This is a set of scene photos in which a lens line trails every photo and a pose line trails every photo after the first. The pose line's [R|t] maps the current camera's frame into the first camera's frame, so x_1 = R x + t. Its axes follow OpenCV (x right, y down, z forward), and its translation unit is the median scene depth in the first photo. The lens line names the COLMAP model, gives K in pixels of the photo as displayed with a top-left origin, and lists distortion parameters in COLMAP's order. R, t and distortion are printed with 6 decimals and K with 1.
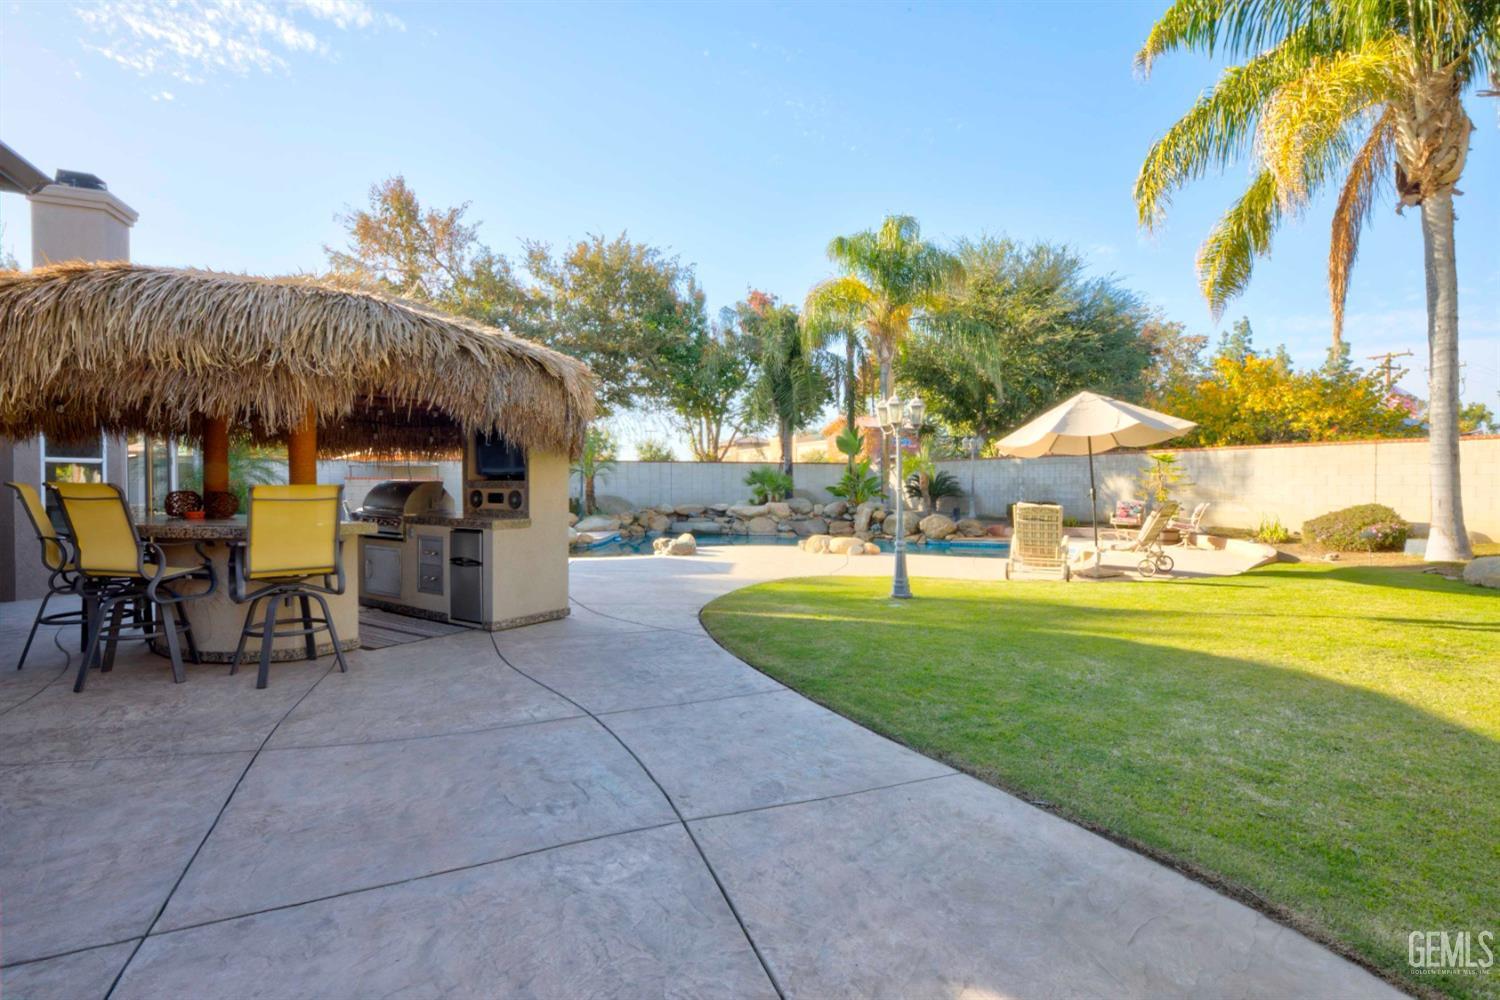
lens RADIAL K [[675.2, 0, 756.3], [0, 675.2, 500.8], [0, 0, 1]] dist [-0.044656, 0.011682]
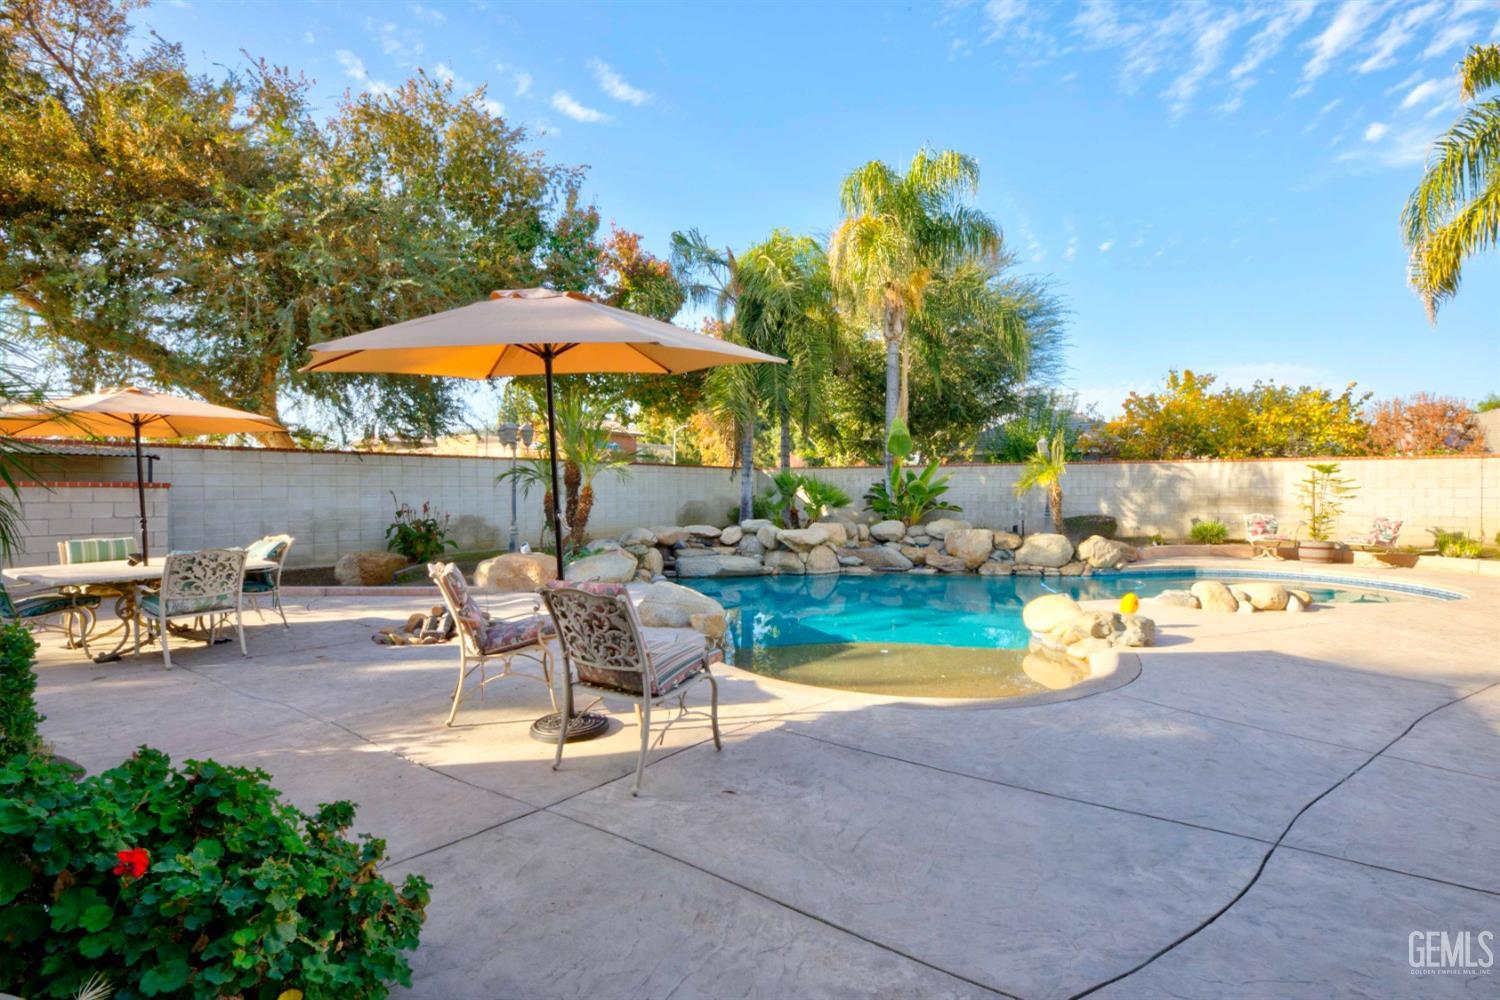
lens RADIAL K [[675.2, 0, 756.3], [0, 675.2, 500.8], [0, 0, 1]] dist [-0.044656, 0.011682]
pose [[0.865908, -0.000038, 0.500204, -0.361444], [0.011366, 0.999743, -0.019598, -0.006927], [-0.500075, 0.022656, 0.865686, 0.447317]]
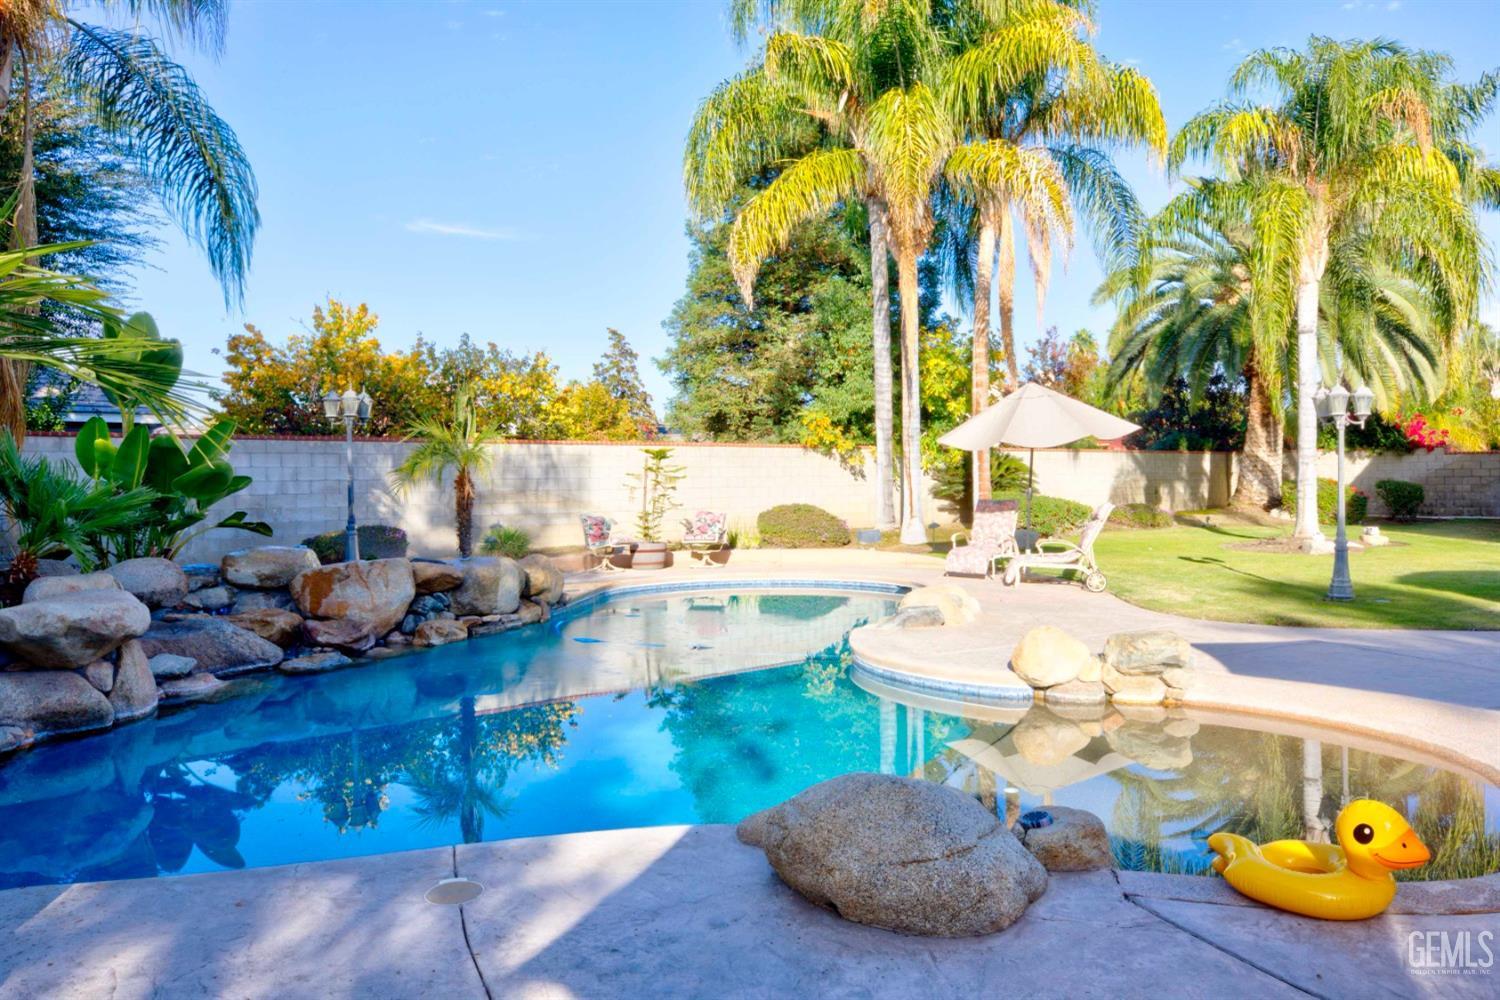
lens RADIAL K [[999.0, 0, 750.0], [0, 999.0, 500.0], [0, 0, 1]] dist [-0.000031, 0.004536]
pose [[-0.239657, -0.006648, 0.970835, -0.371478], [0.048032, 0.998671, 0.018695, -0.019813], [-0.969669, 0.051111, -0.239019, 0.854462]]
